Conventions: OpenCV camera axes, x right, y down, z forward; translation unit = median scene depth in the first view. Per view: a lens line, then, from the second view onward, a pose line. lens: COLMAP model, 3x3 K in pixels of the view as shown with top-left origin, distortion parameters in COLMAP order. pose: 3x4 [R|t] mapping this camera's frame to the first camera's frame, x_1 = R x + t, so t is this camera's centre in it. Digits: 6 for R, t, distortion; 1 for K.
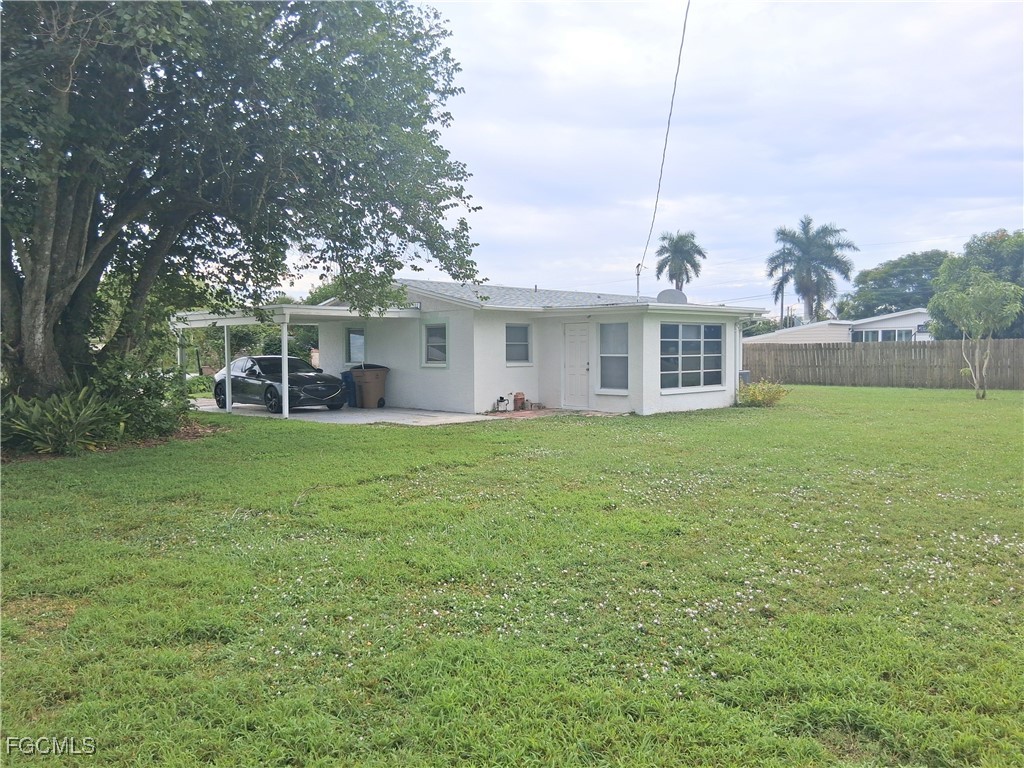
lens RADIAL K [[784.3, 0, 512.0], [0, 784.3, 384.0], [0, 0, 1]] dist [0.147392, -0.230935]
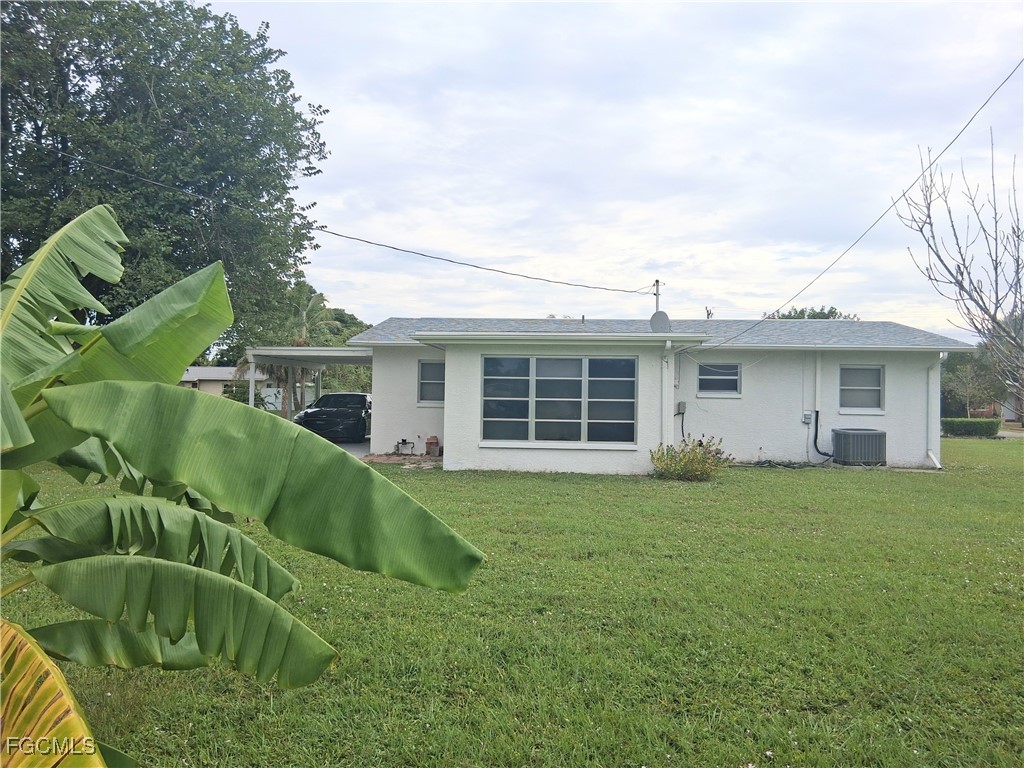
lens RADIAL K [[784.3, 0, 512.0], [0, 784.3, 384.0], [0, 0, 1]] dist [0.147392, -0.230935]
pose [[0.665598, 0.007622, -0.746272, 0.752039], [-0.049191, 0.998221, -0.033678, -0.023150], [0.744688, 0.059125, 0.664789, 0.467177]]
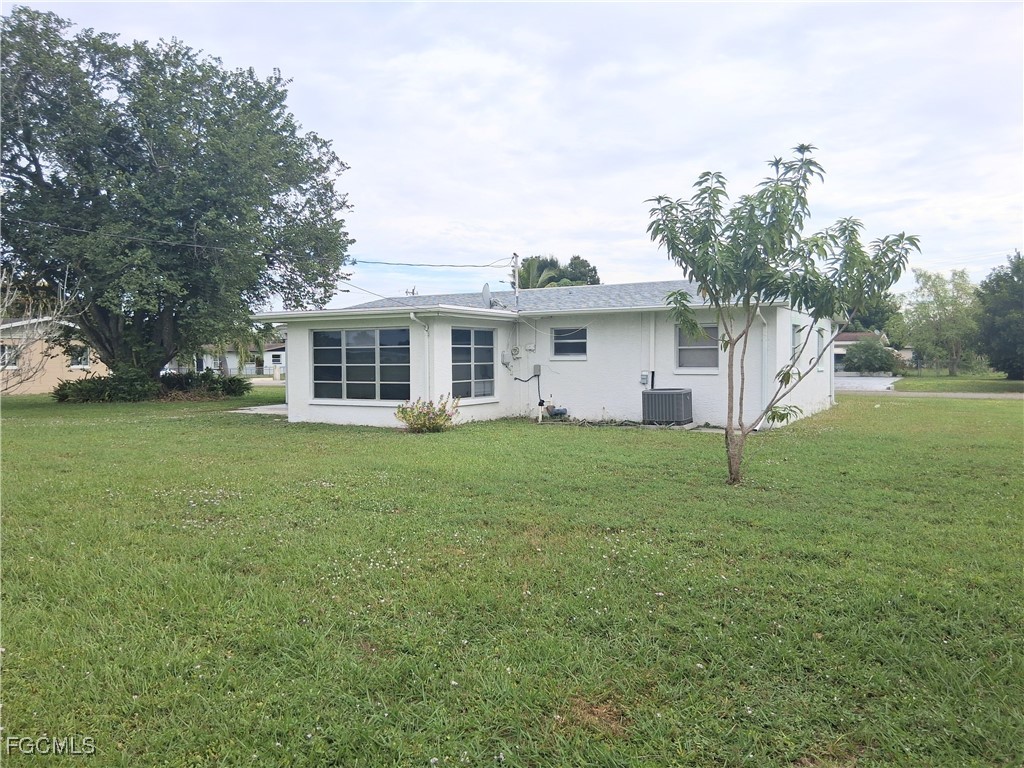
lens RADIAL K [[784.3, 0, 512.0], [0, 784.3, 384.0], [0, 0, 1]] dist [0.147392, -0.230935]
pose [[0.247854, 0.033979, -0.968201, 1.138429], [-0.034603, 0.999058, 0.026204, -0.043306], [0.968179, 0.027008, 0.248796, 0.939887]]
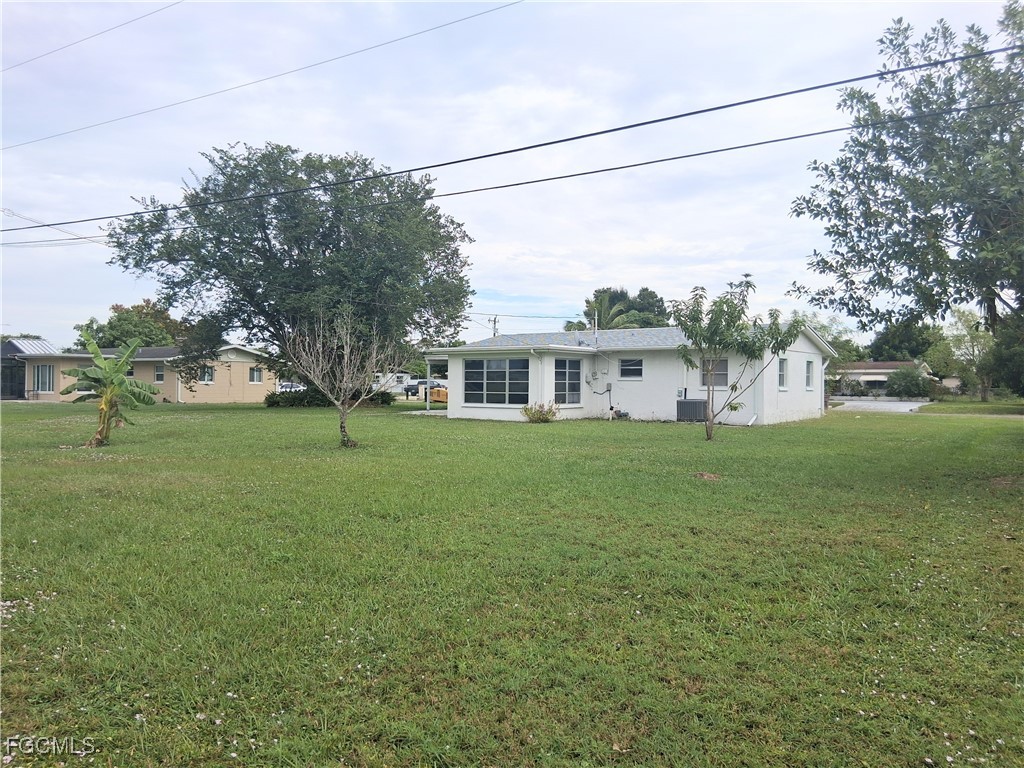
lens RADIAL K [[784.3, 0, 512.0], [0, 784.3, 384.0], [0, 0, 1]] dist [0.147392, -0.230935]
pose [[0.162018, 0.008764, -0.986749, 1.615453], [-0.047989, 0.998847, 0.000992, -0.034023], [0.985620, 0.047192, 0.162252, 0.796412]]
